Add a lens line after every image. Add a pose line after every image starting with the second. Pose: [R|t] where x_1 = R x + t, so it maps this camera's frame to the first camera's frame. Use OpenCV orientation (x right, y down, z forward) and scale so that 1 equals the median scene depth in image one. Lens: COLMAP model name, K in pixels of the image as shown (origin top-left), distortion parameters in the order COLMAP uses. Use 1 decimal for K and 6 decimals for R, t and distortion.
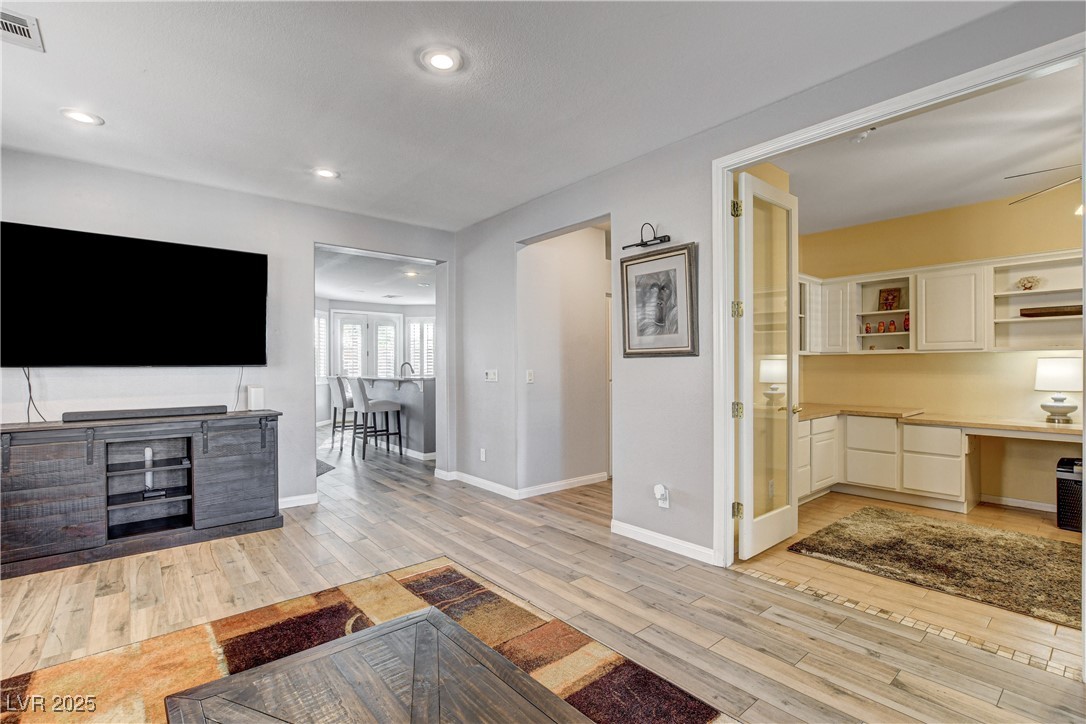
lens RADIAL K [[513.4, 0, 556.0], [0, 513.4, 363.9], [0, 0, 1]] dist [-0.030205, 0.000595]
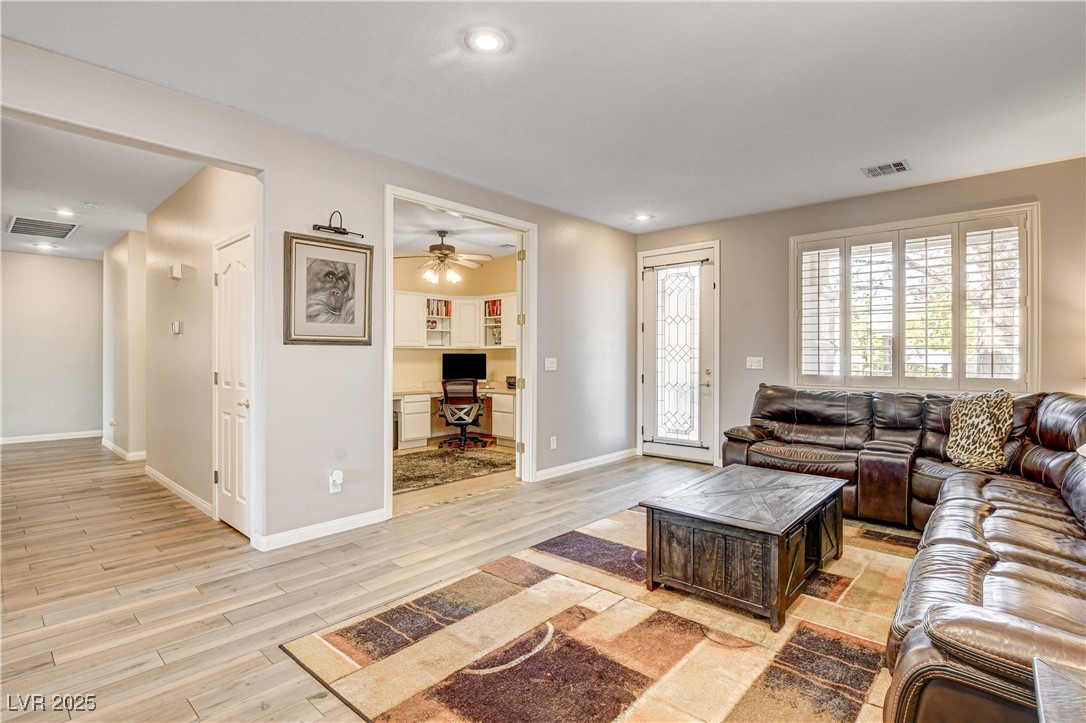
lens RADIAL K [[513.4, 0, 556.0], [0, 513.4, 363.4], [0, 0, 1]] dist [-0.030205, 0.000595]
pose [[-0.141383, -0.013567, 0.989862, -0.892244], [-0.004144, 0.999905, 0.013112, 0.007349], [-0.989946, -0.002248, -0.141426, 0.739662]]
